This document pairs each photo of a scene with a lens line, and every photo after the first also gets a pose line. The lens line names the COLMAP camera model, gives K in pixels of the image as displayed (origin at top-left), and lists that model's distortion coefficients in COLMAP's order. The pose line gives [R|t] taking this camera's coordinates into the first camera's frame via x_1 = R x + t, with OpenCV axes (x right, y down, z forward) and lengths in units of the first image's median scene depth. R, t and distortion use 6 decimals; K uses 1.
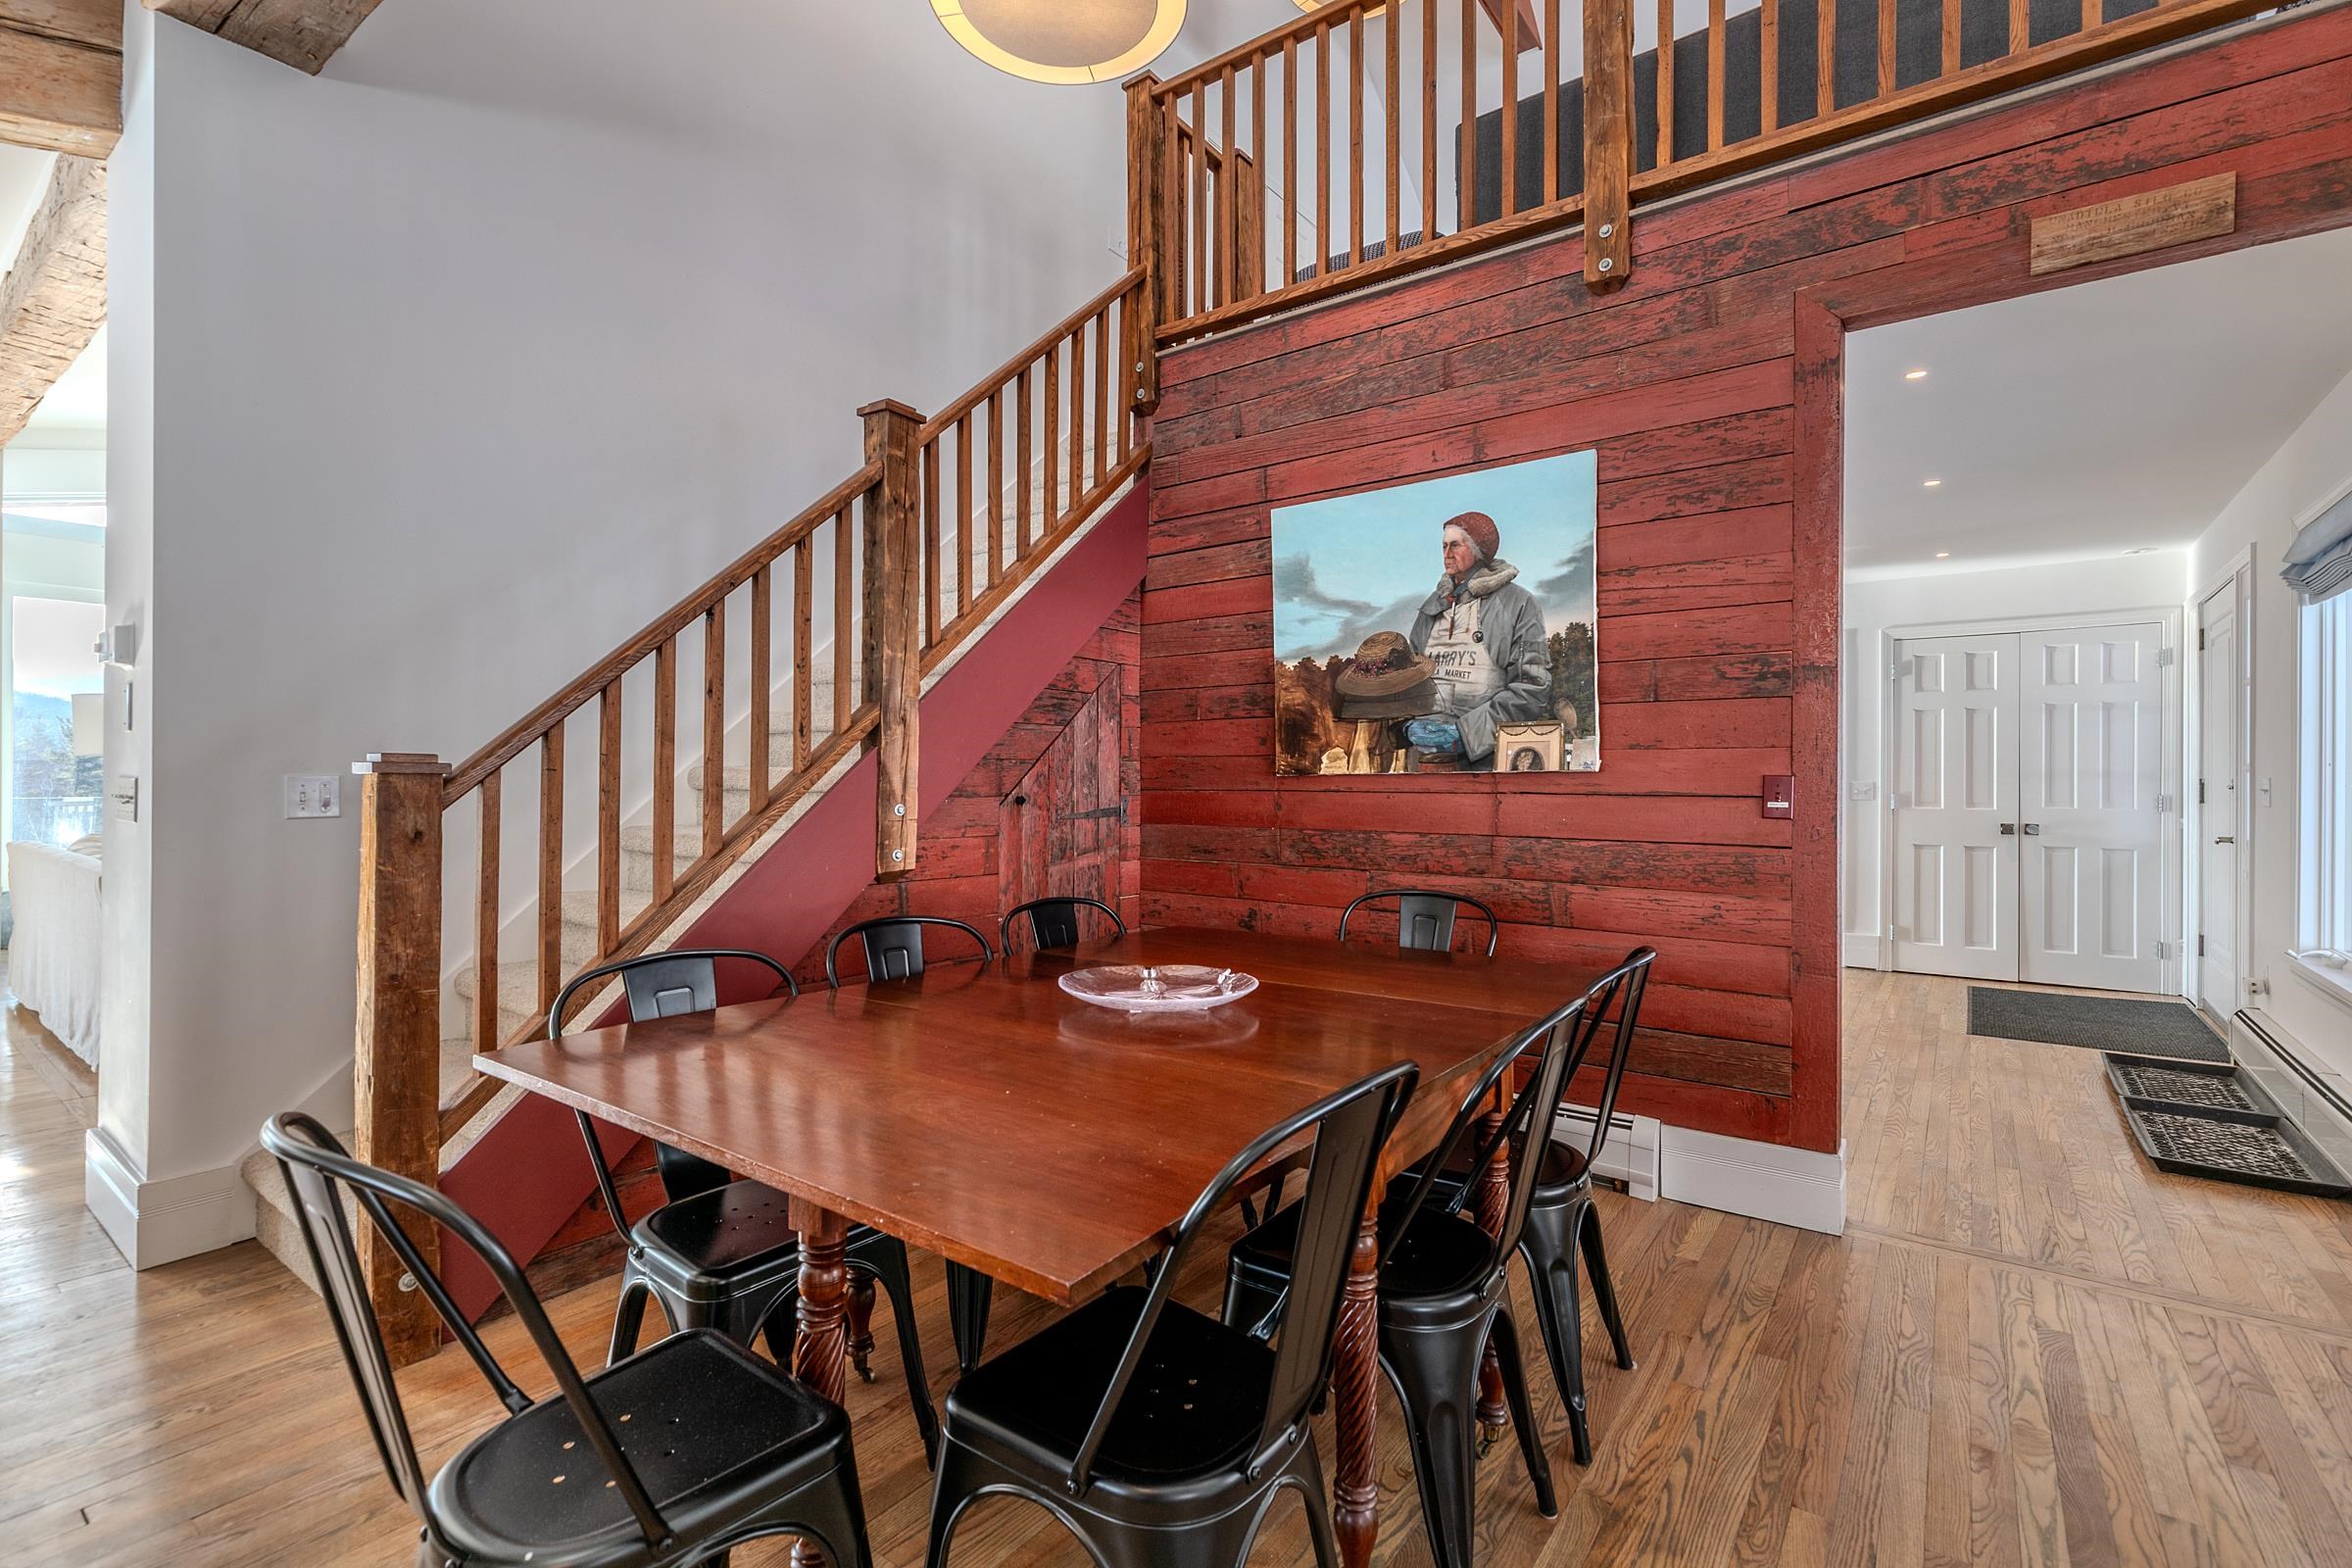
lens RADIAL K [[1072.3, 0, 1170.9], [0, 1072.3, 780.7], [0, 0, 1]] dist [0.005203, -0.000177]
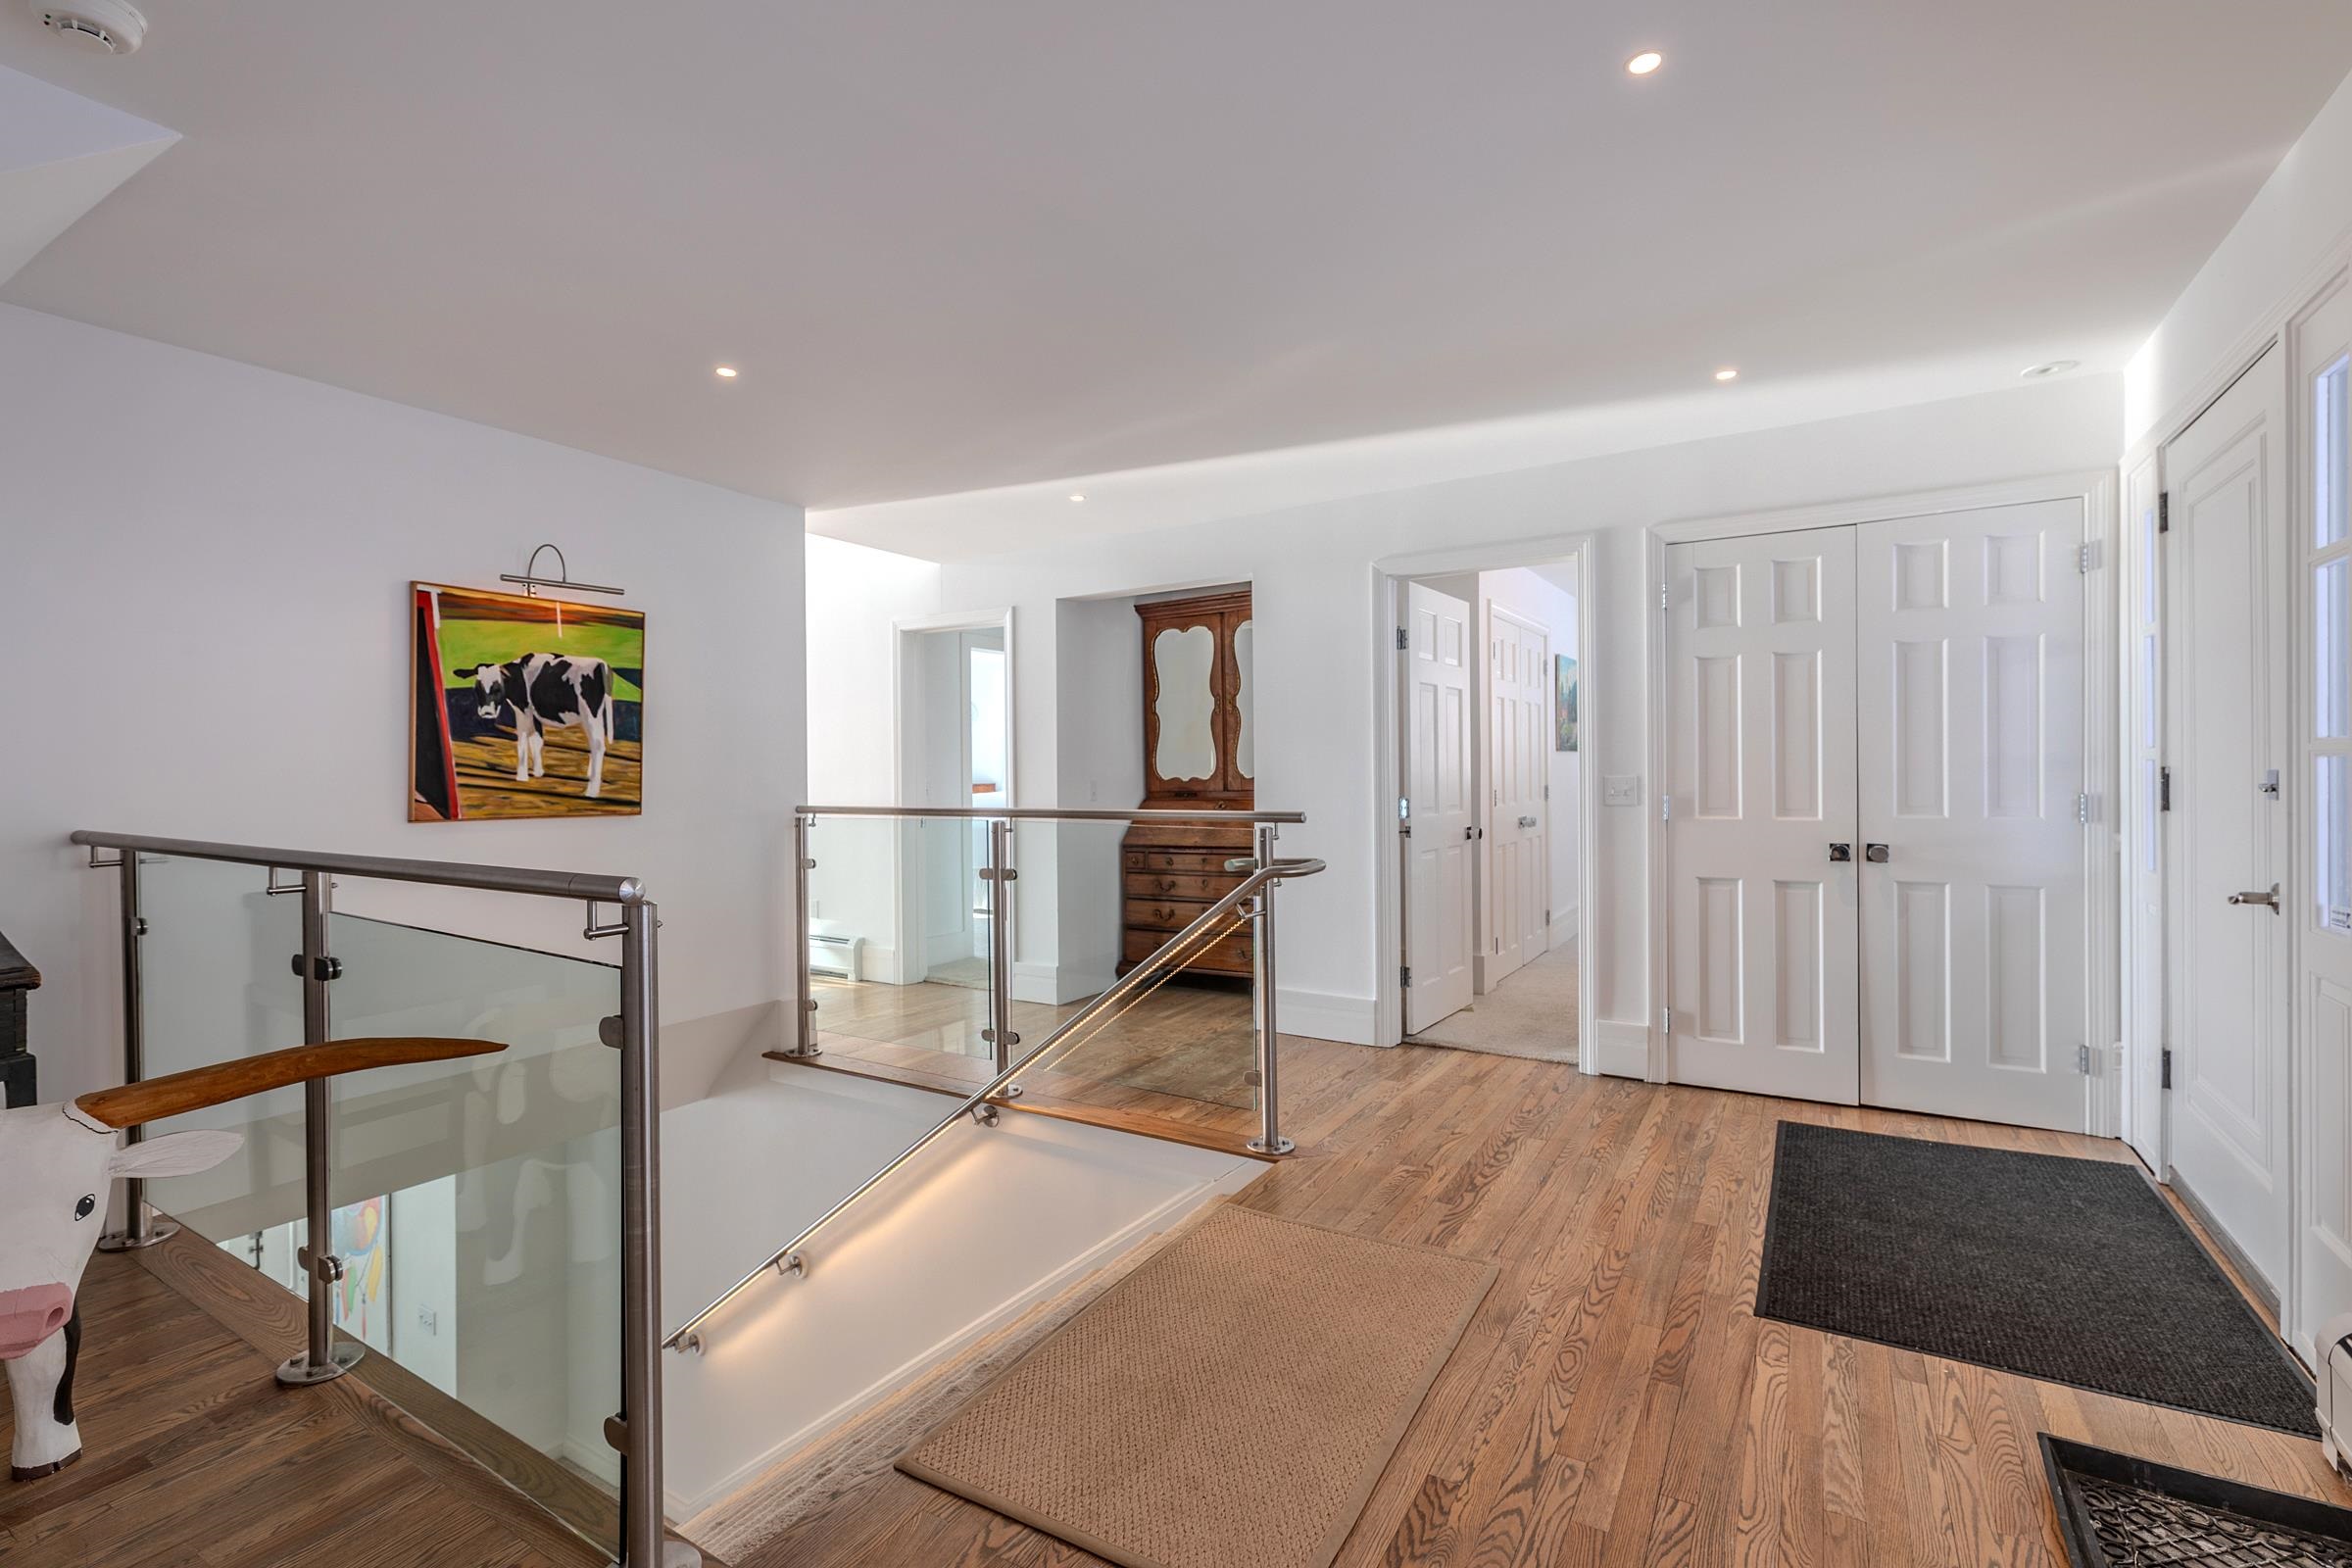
lens RADIAL K [[1072.3, 0, 1176.4], [0, 1072.3, 780.9], [0, 0, 1]] dist [0.005203, -0.000177]
pose [[0.995318, -0.014886, 0.095504, 0.353529], [0.013953, 0.999848, 0.010425, -0.006178], [-0.095645, -0.009043, 0.995374, 0.440536]]
